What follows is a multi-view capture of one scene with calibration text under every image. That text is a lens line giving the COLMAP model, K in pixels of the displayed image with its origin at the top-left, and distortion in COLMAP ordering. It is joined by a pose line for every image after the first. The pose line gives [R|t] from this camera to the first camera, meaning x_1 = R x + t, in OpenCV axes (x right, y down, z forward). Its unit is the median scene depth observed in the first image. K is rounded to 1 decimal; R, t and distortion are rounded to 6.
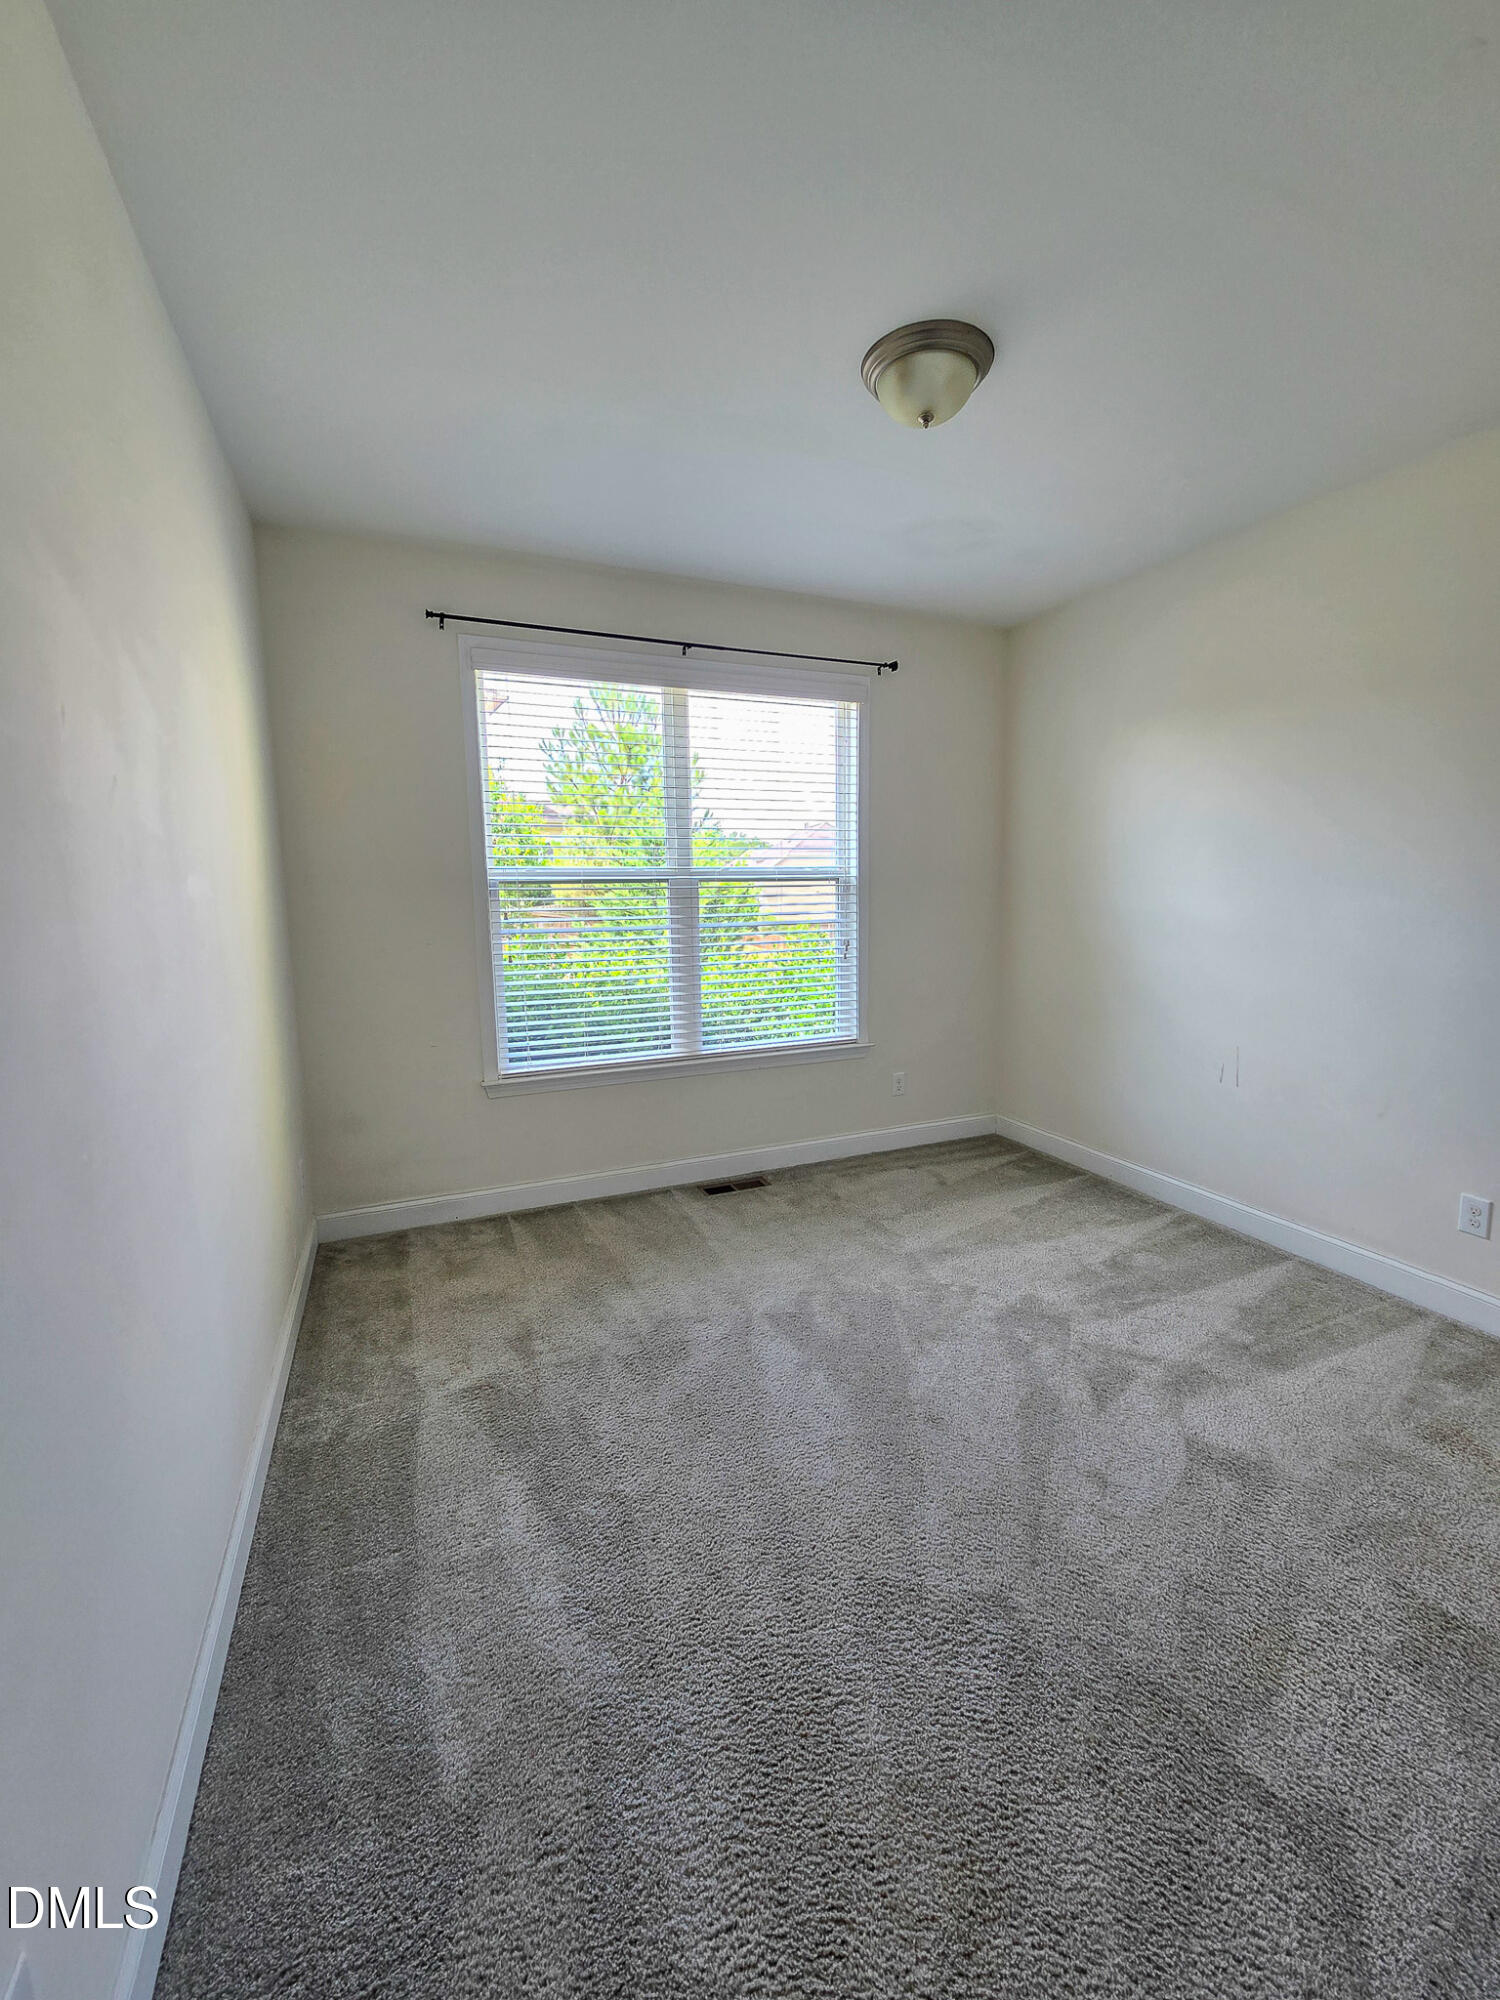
lens RADIAL K [[817.4, 0, 755.5], [0, 817.4, 1002.4], [0, 0, 1]] dist [-0.006428, 0.000842]
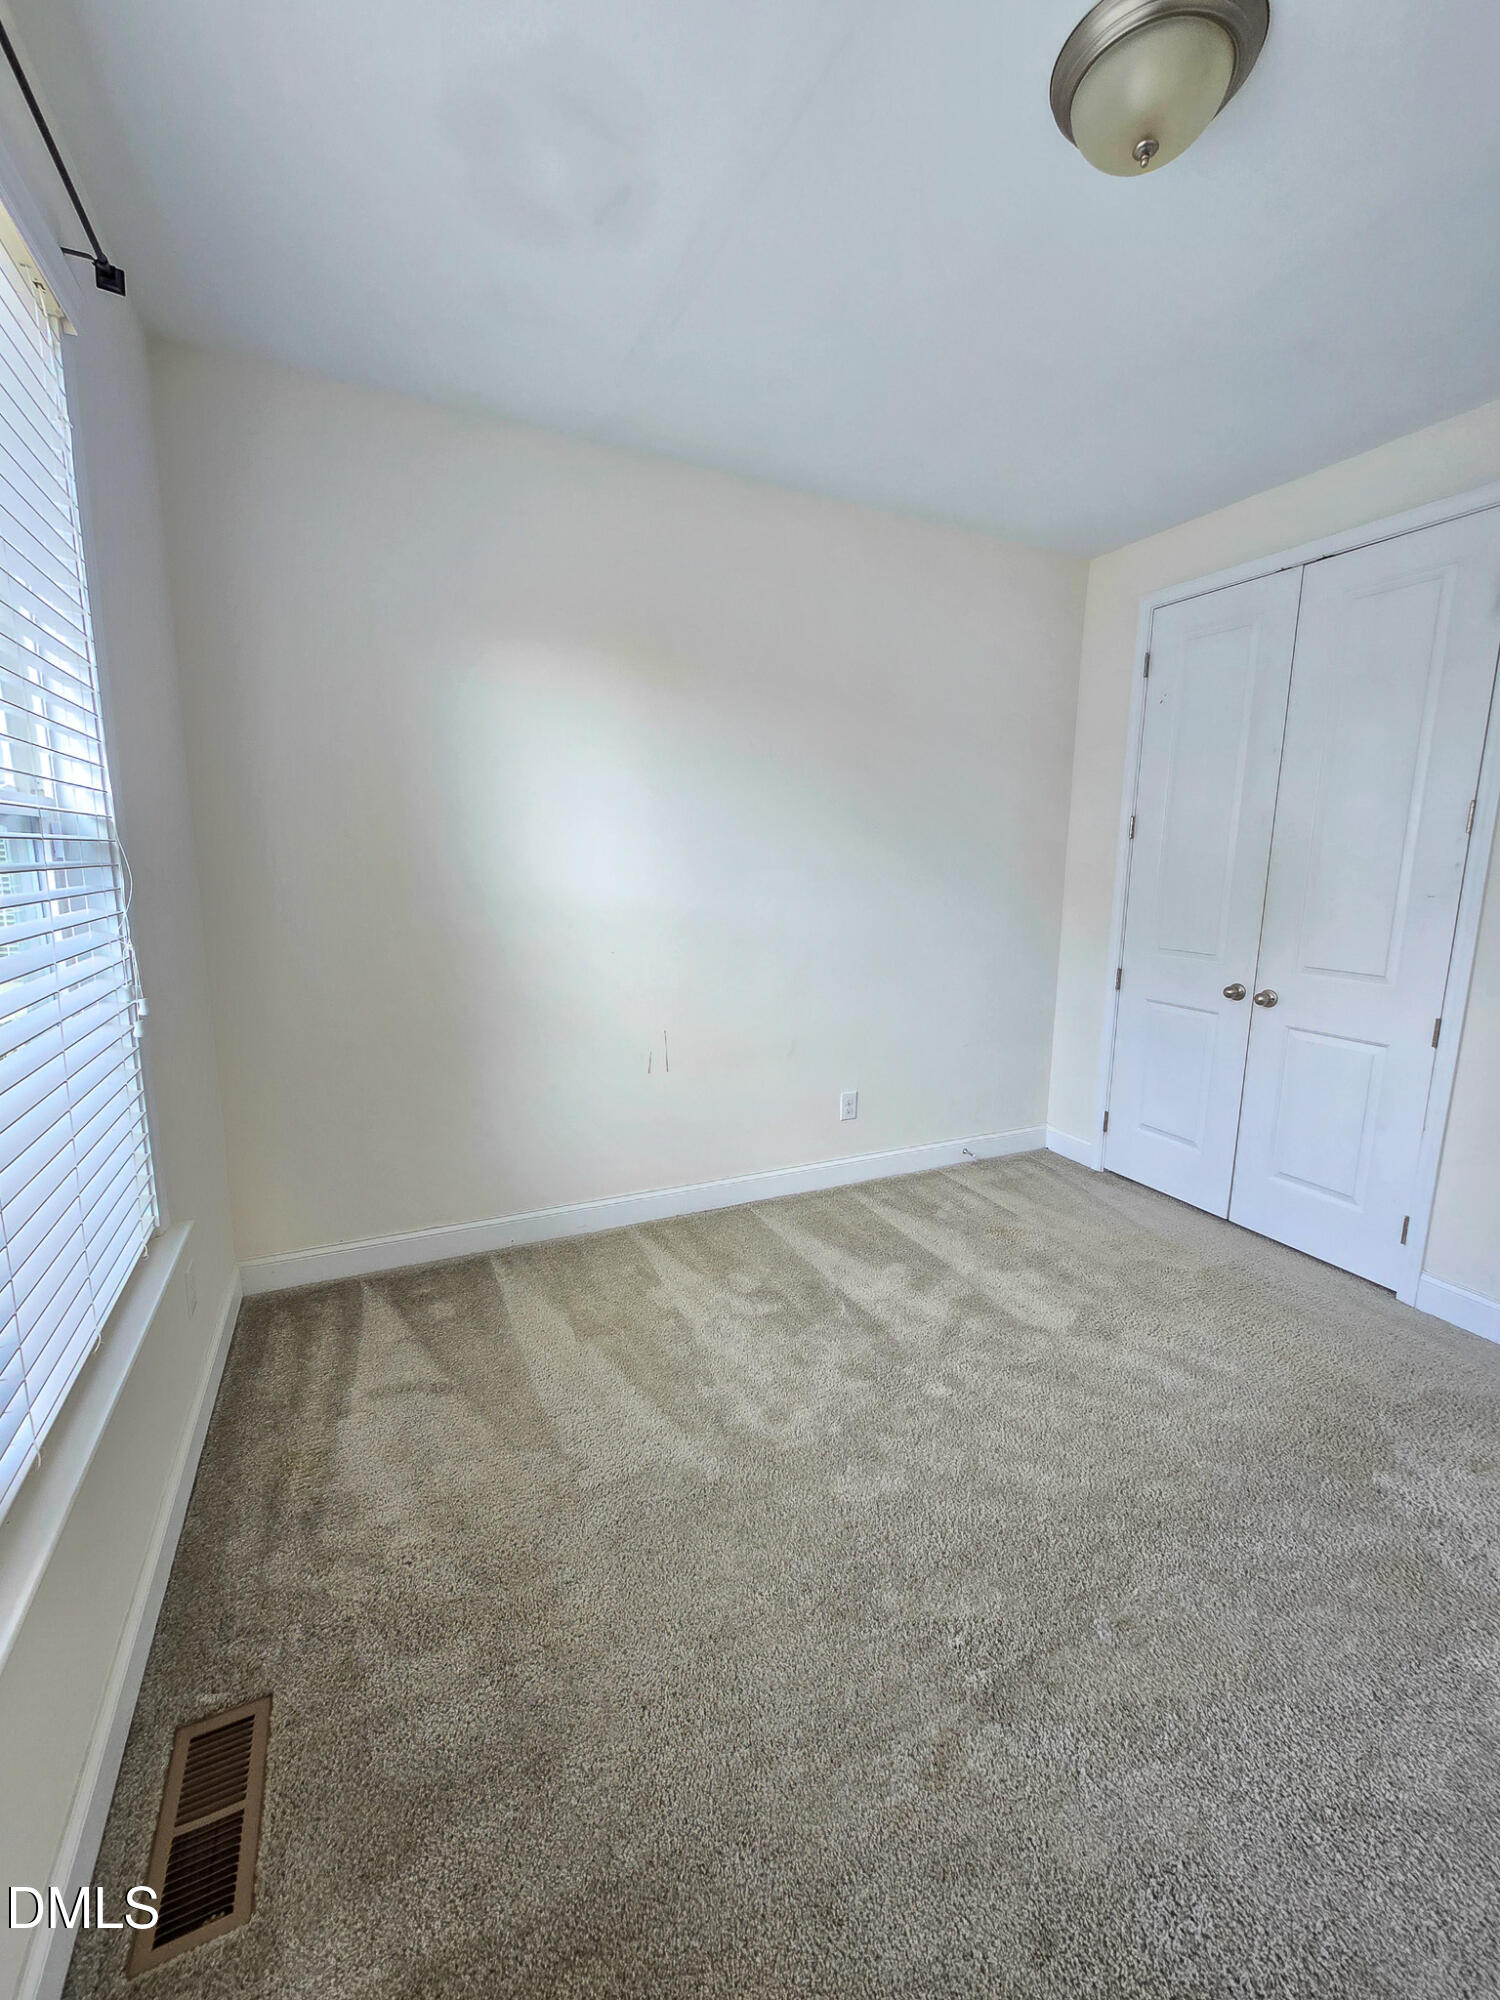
lens RADIAL K [[817.4, 0, 755.8], [0, 817.4, 1009.0], [0, 0, 1]] dist [-0.006428, 0.000842]
pose [[-0.040735, -0.163527, 0.985698, -0.338375], [0.130084, 0.977252, 0.167502, -0.113665], [-0.990666, 0.135047, -0.018536, 0.903808]]
